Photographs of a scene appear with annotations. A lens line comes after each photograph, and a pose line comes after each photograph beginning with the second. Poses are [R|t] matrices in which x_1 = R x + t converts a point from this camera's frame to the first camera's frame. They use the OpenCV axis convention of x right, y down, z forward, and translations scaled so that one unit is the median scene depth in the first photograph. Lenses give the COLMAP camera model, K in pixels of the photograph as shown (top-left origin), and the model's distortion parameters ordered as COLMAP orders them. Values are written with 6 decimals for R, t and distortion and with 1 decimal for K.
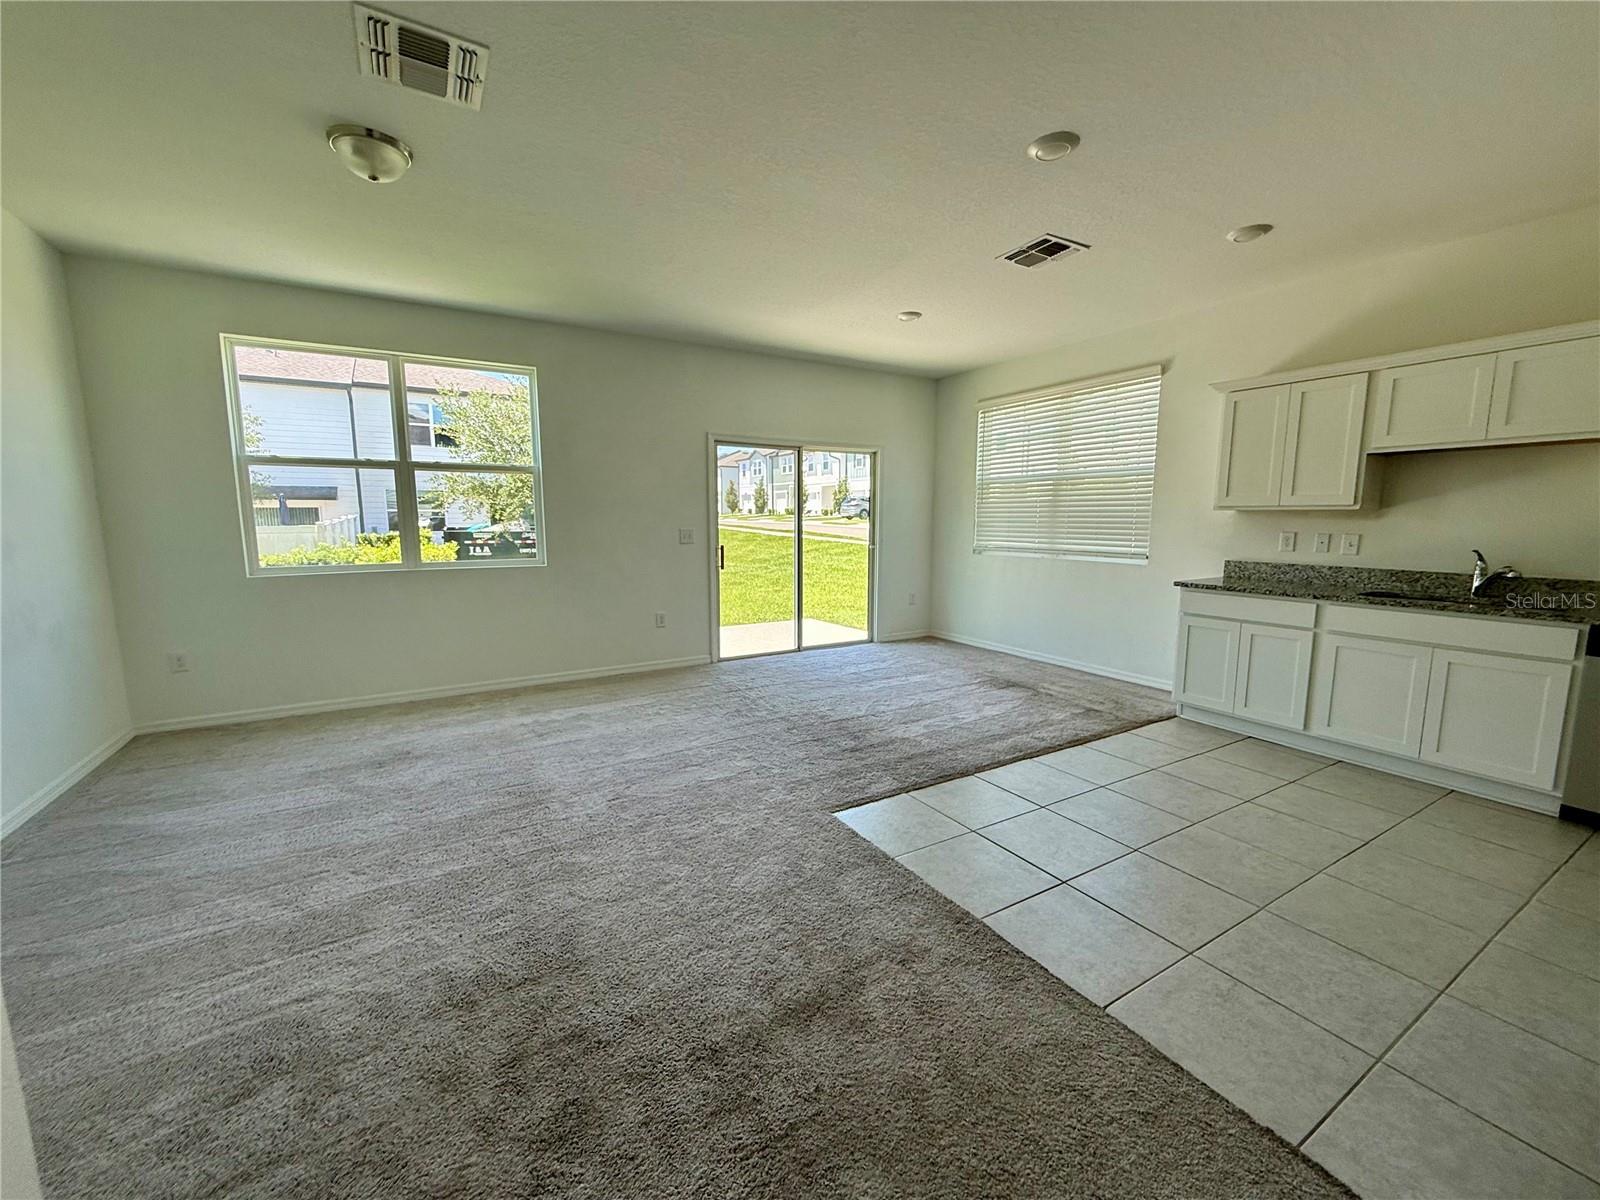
lens RADIAL K [[636.1, 0, 795.3], [0, 636.1, 595.0], [0, 0, 1]] dist [-0.000215, -0.000038]
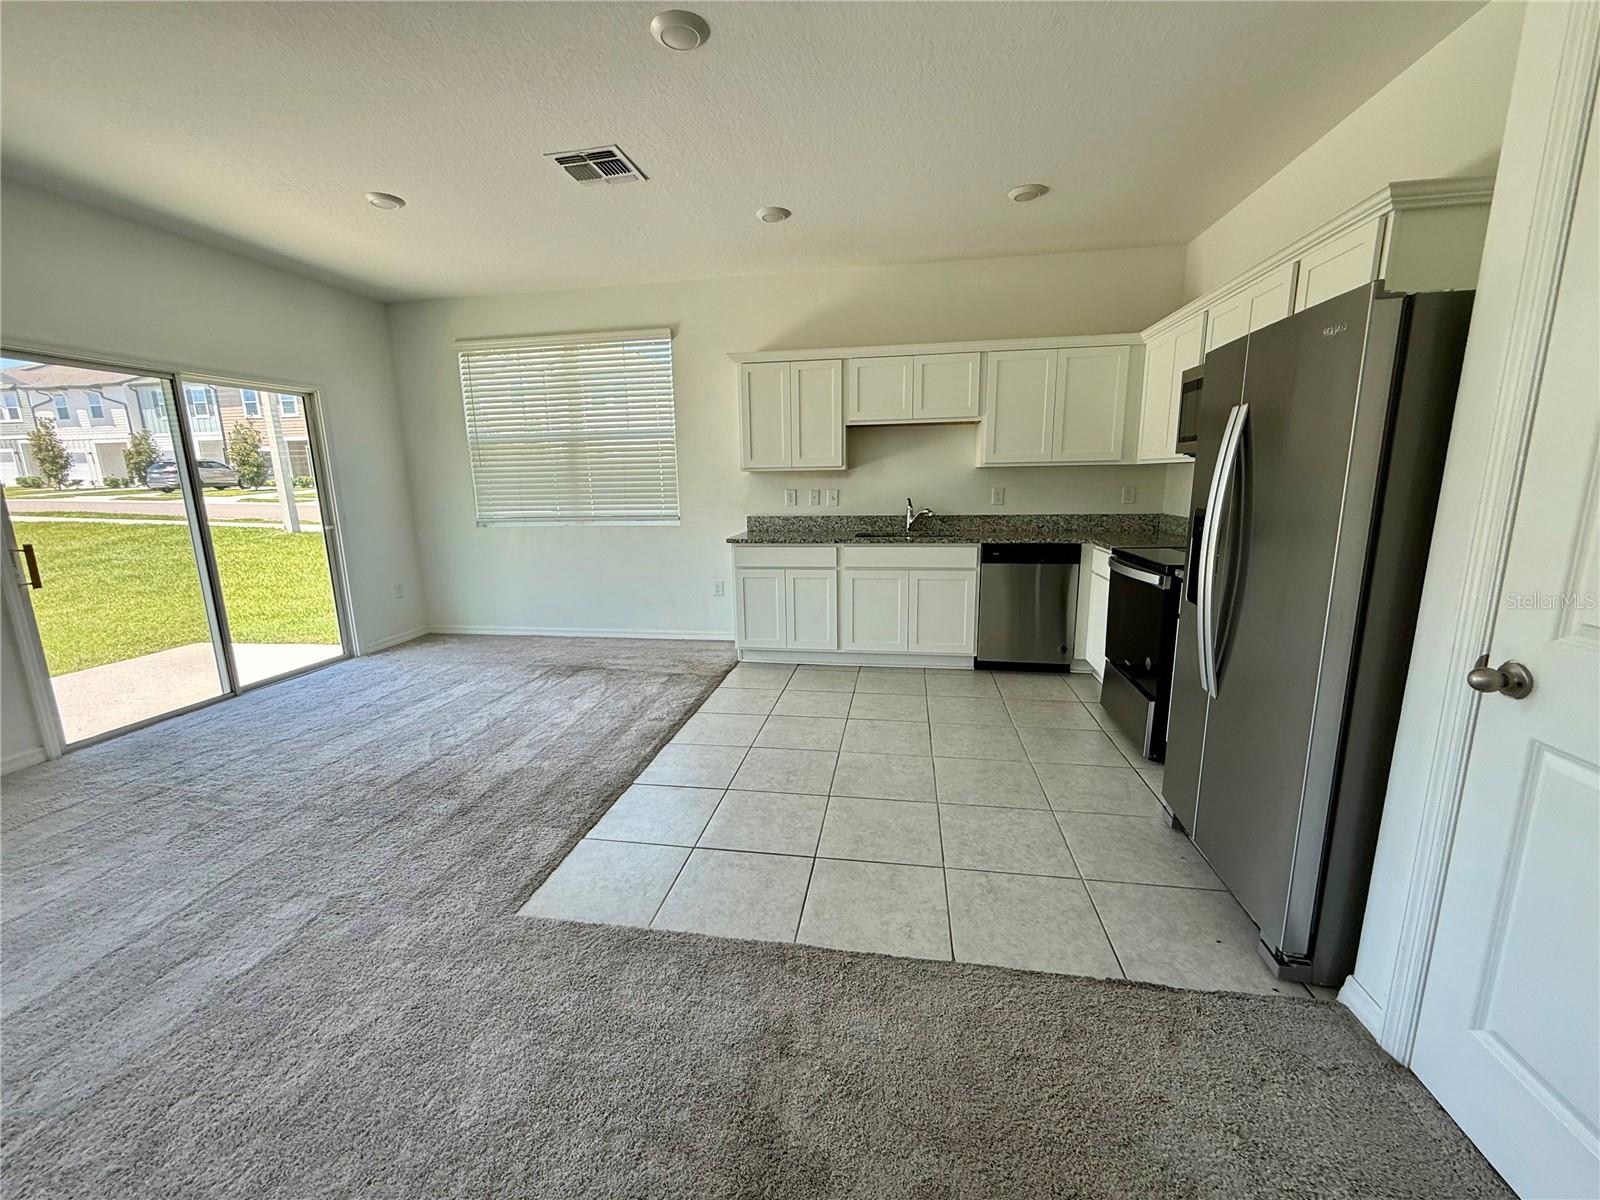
lens RADIAL K [[636.1, 0, 793.1], [0, 636.1, 598.8], [0, 0, 1]] dist [-0.000215, -0.000038]
pose [[0.645447, -0.156324, 0.747637, -0.154453], [0.111800, 0.987625, 0.109985, -0.028413], [-0.755579, 0.012596, 0.654937, 0.226571]]
